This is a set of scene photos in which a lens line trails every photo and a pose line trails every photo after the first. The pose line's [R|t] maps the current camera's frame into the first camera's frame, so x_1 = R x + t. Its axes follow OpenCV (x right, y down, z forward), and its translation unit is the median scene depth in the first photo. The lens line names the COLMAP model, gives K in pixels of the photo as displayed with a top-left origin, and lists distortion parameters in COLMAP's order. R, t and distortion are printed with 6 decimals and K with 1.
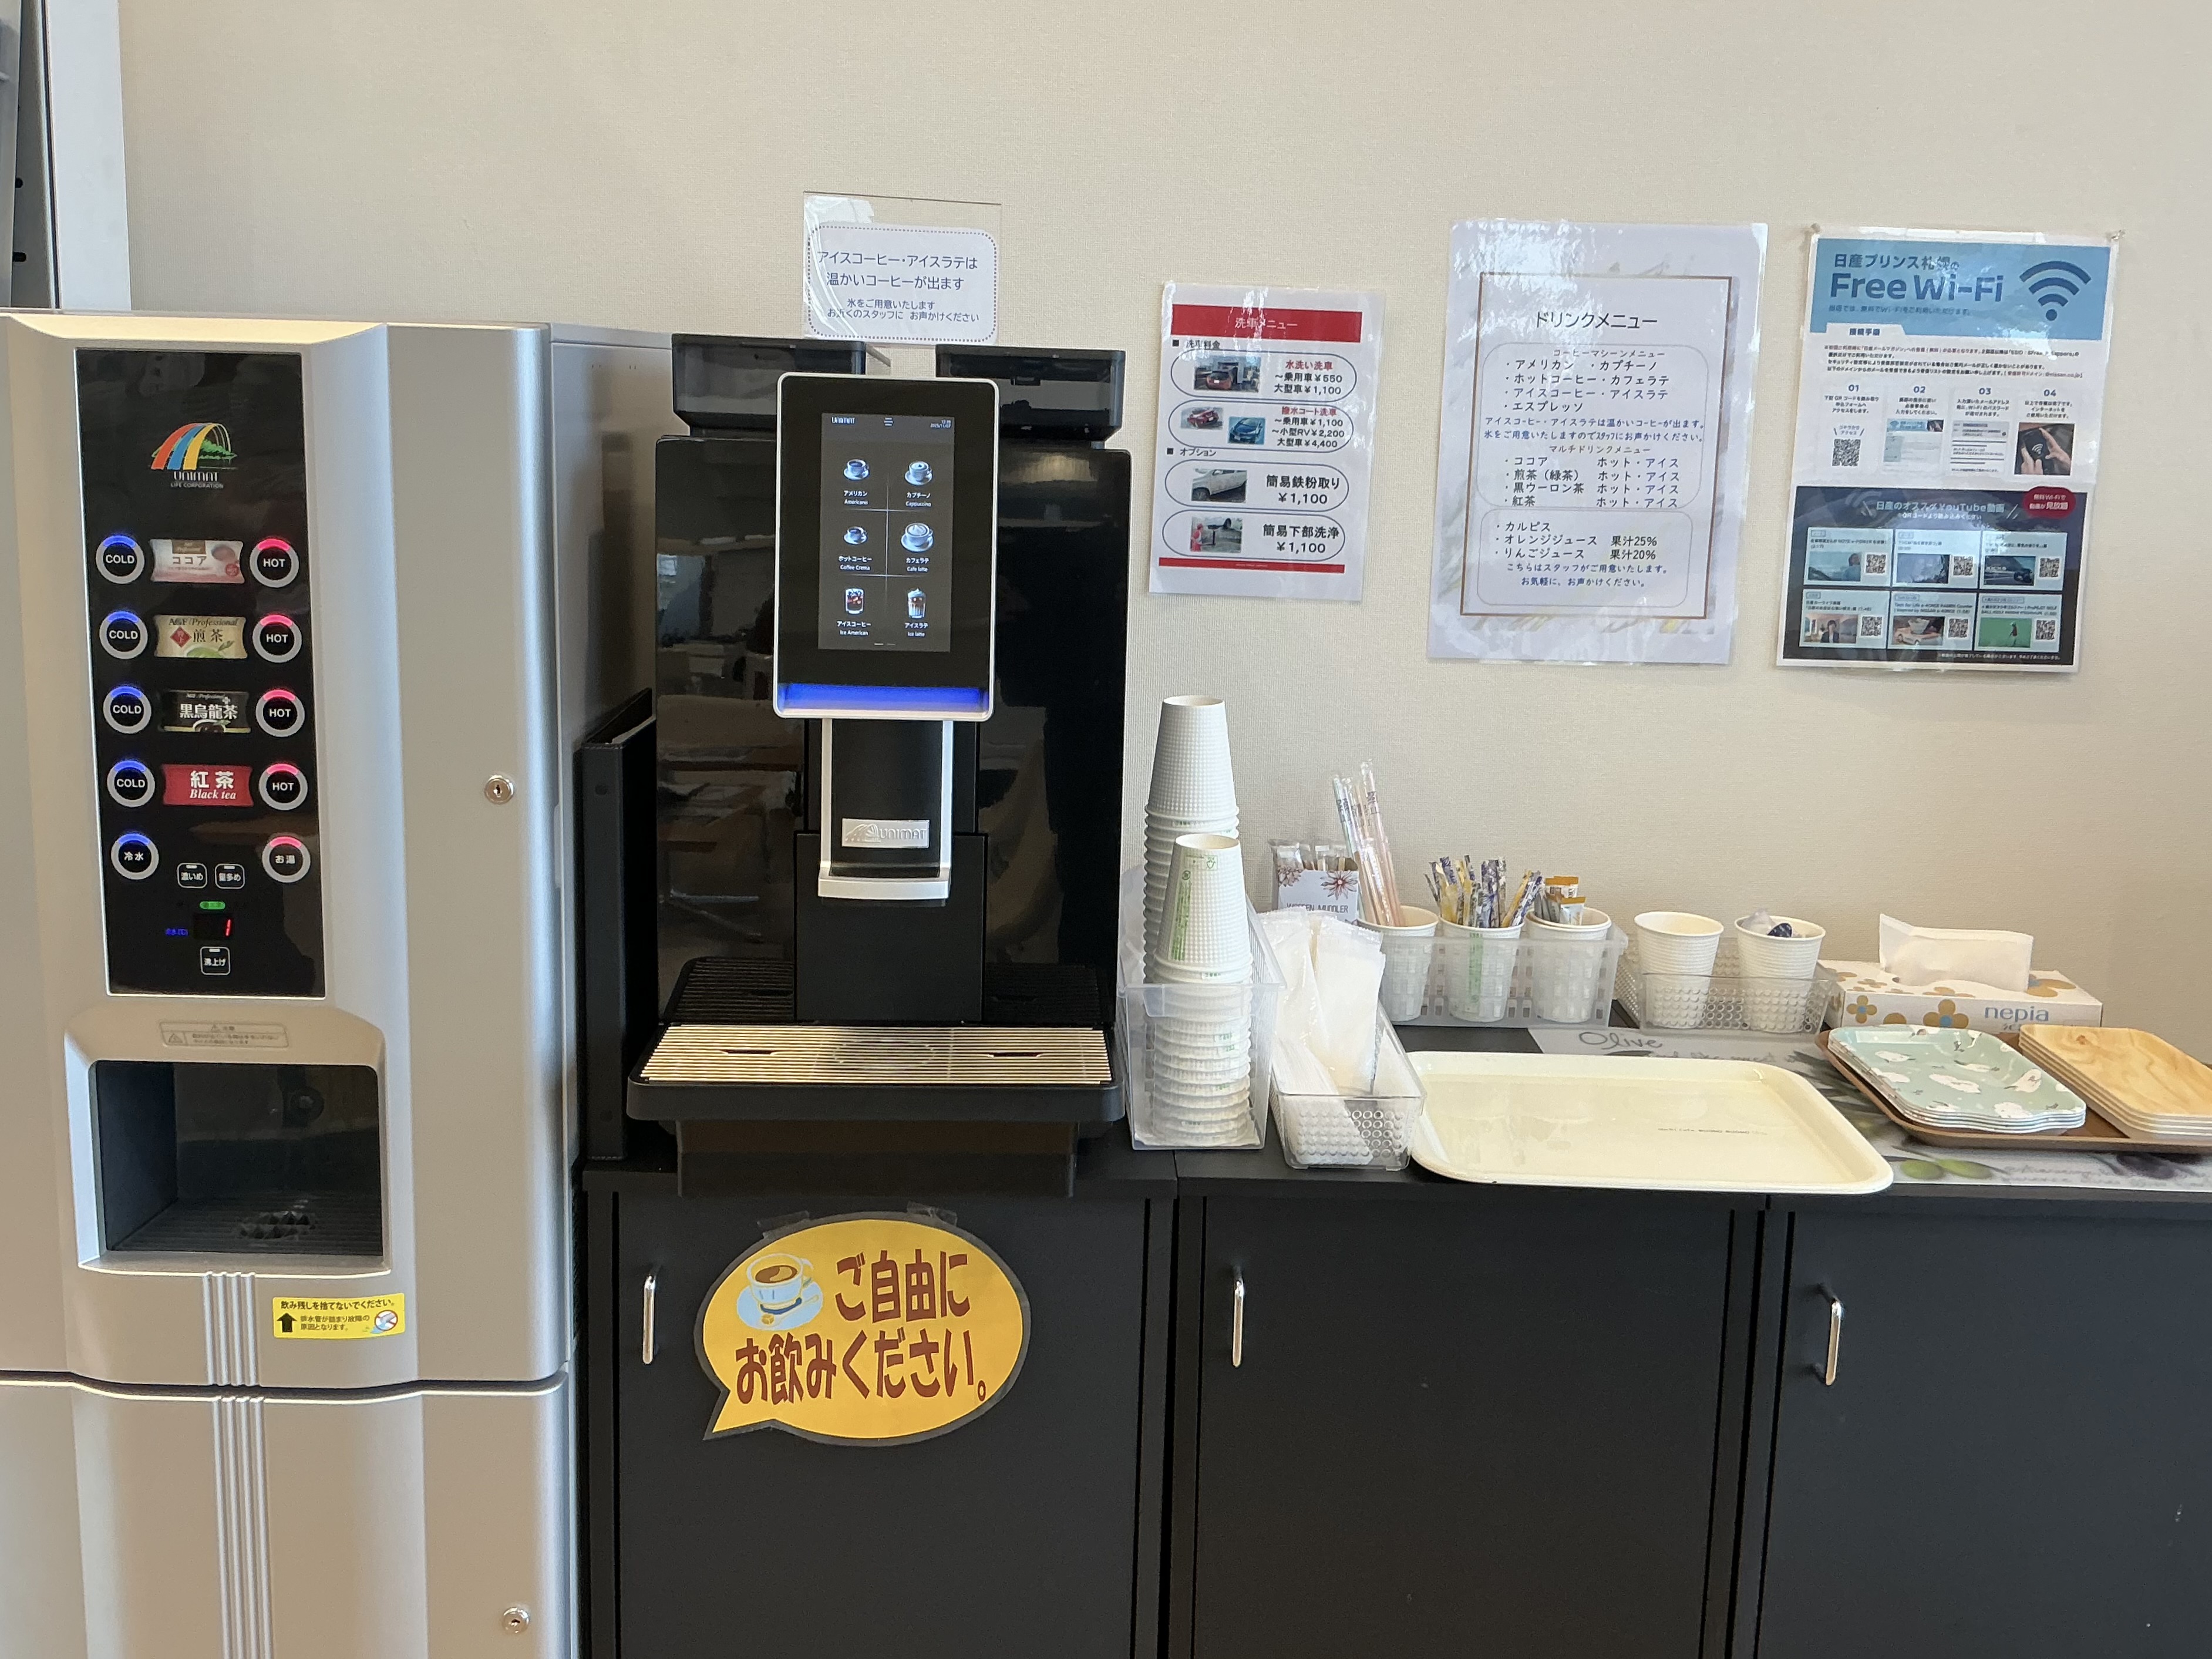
lens RADIAL K [[2072.6, 0, 1106.5], [0, 2072.6, 711.3], [0, 0, 1]] dist [0.082079, -0.222133]
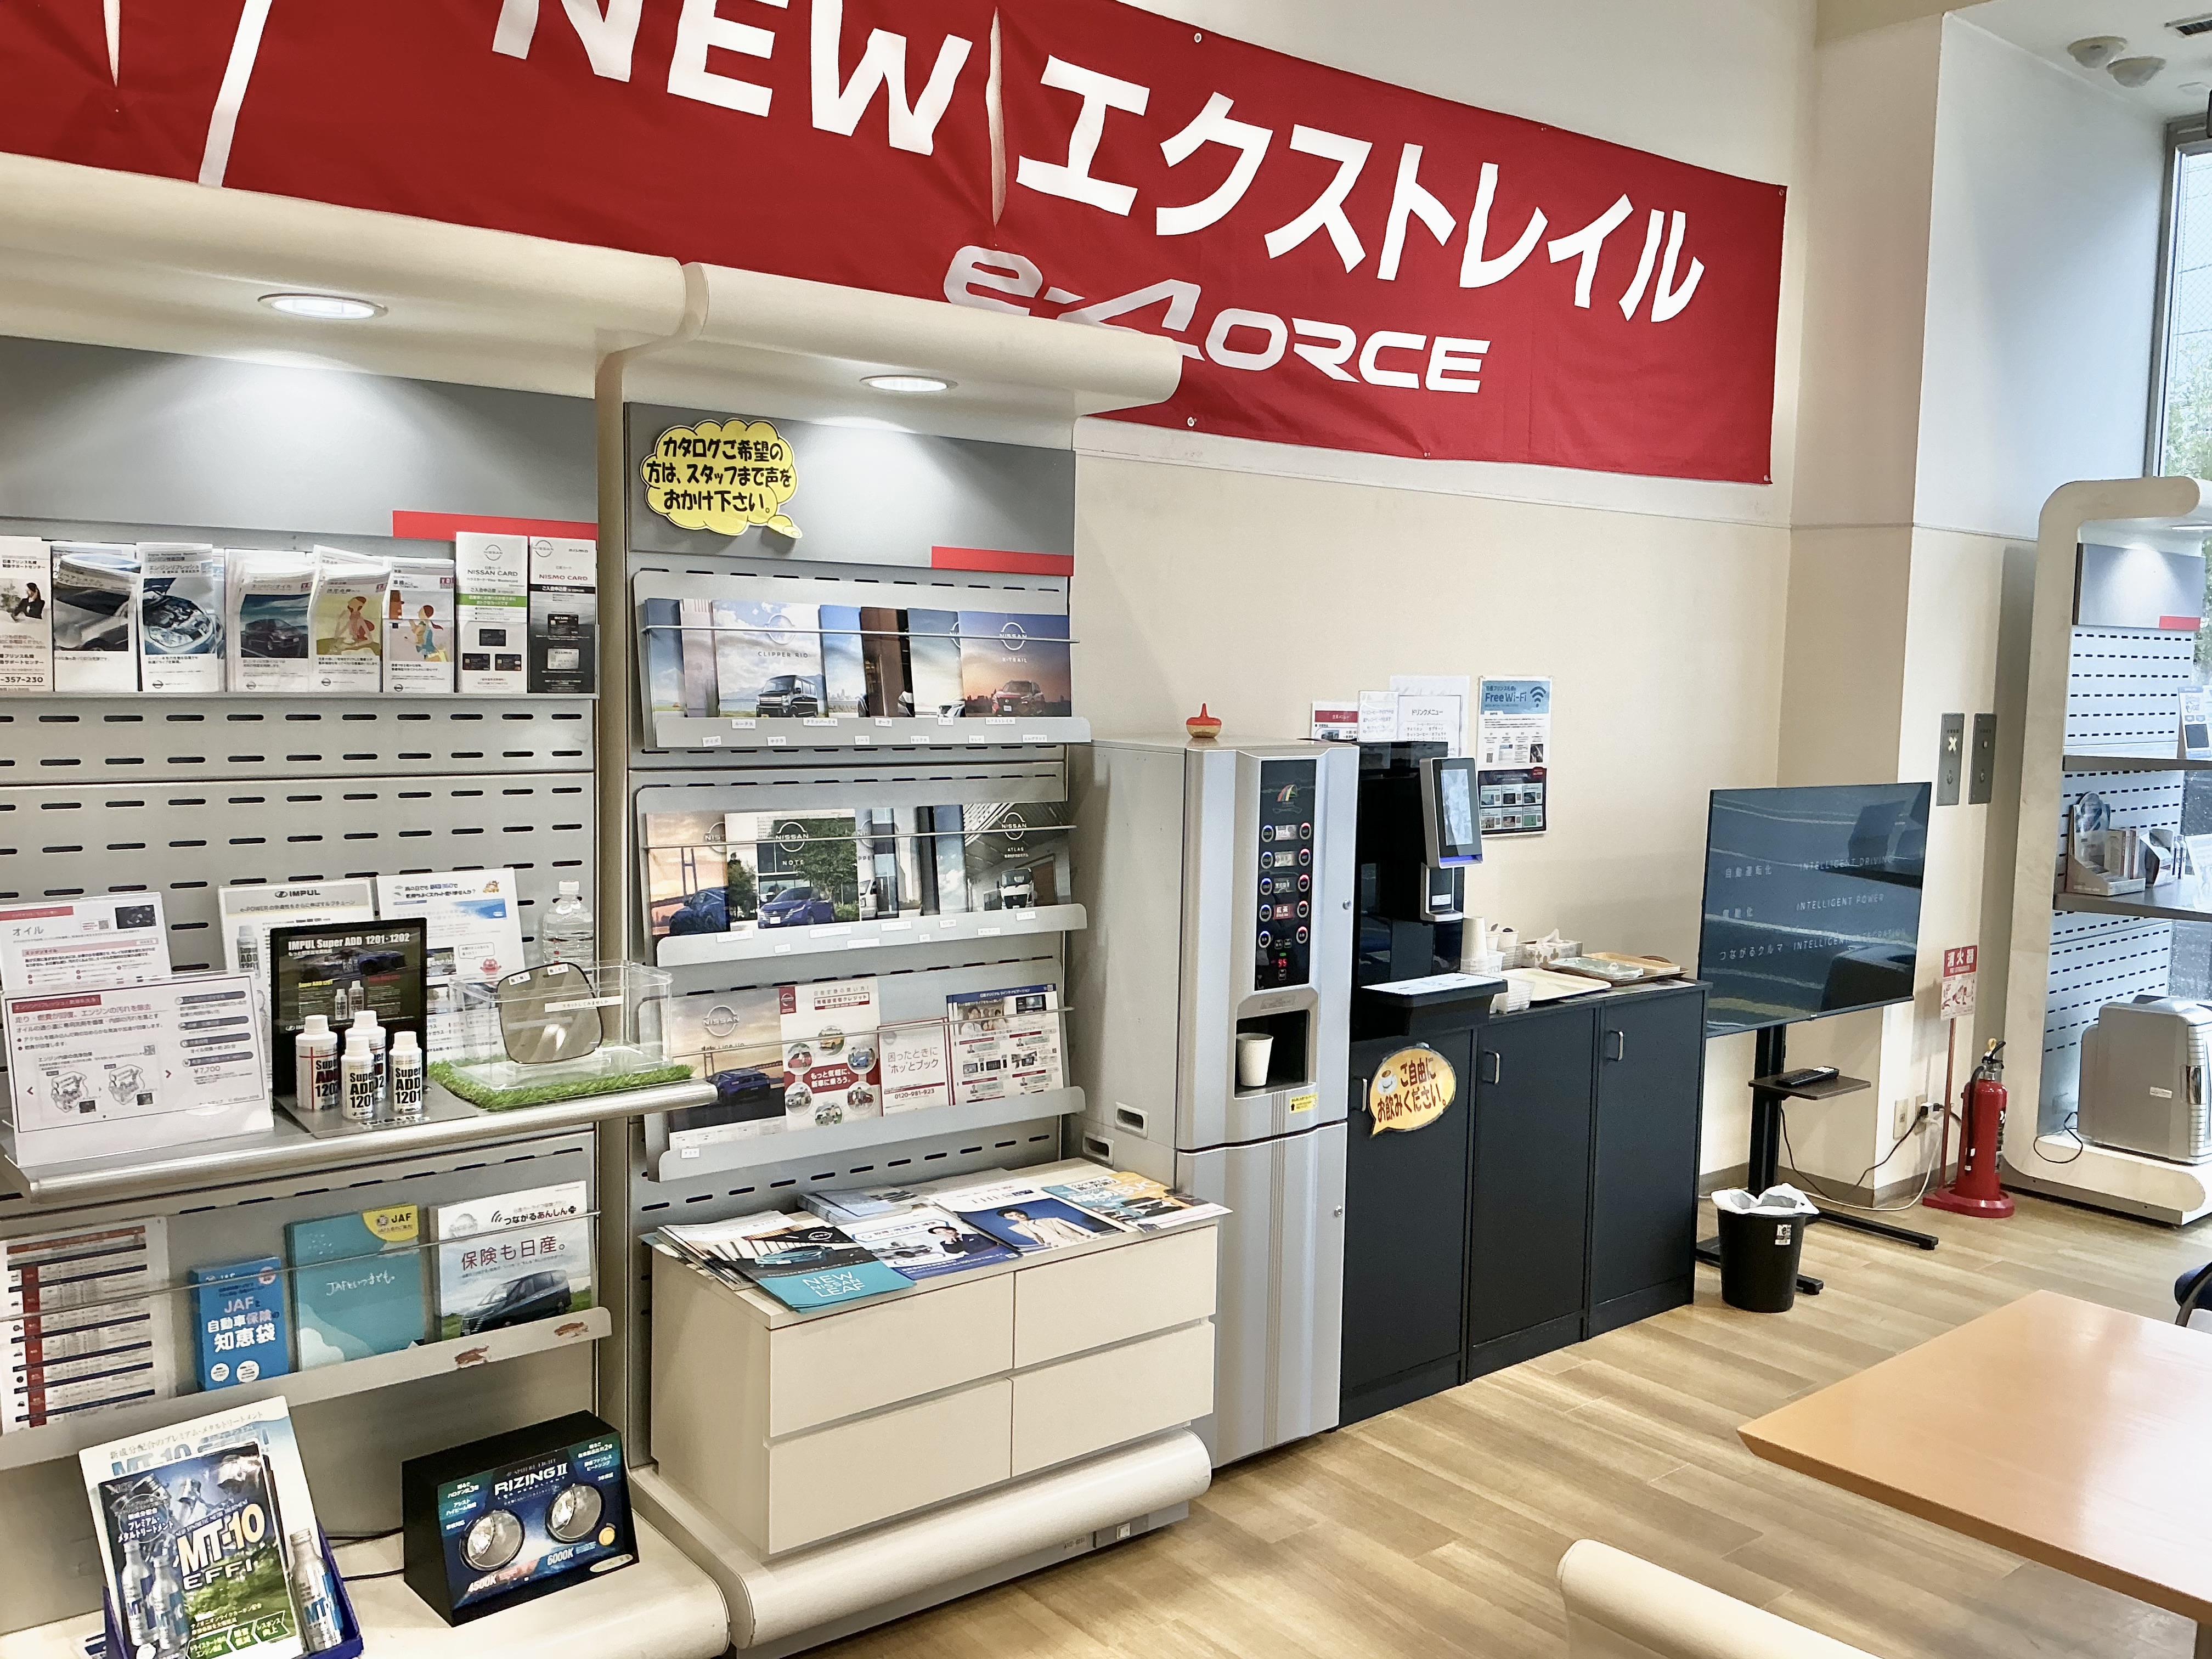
lens RADIAL K [[1839.3, 0, 1106.0], [0, 1839.3, 829.5], [0, 0, 1]] dist [0.091586, -0.135310]
pose [[0.790096, -0.065794, 0.609442, -1.939813], [0.095197, 0.995330, -0.015962, -0.052601], [-0.605546, 0.070629, 0.792670, -0.758105]]
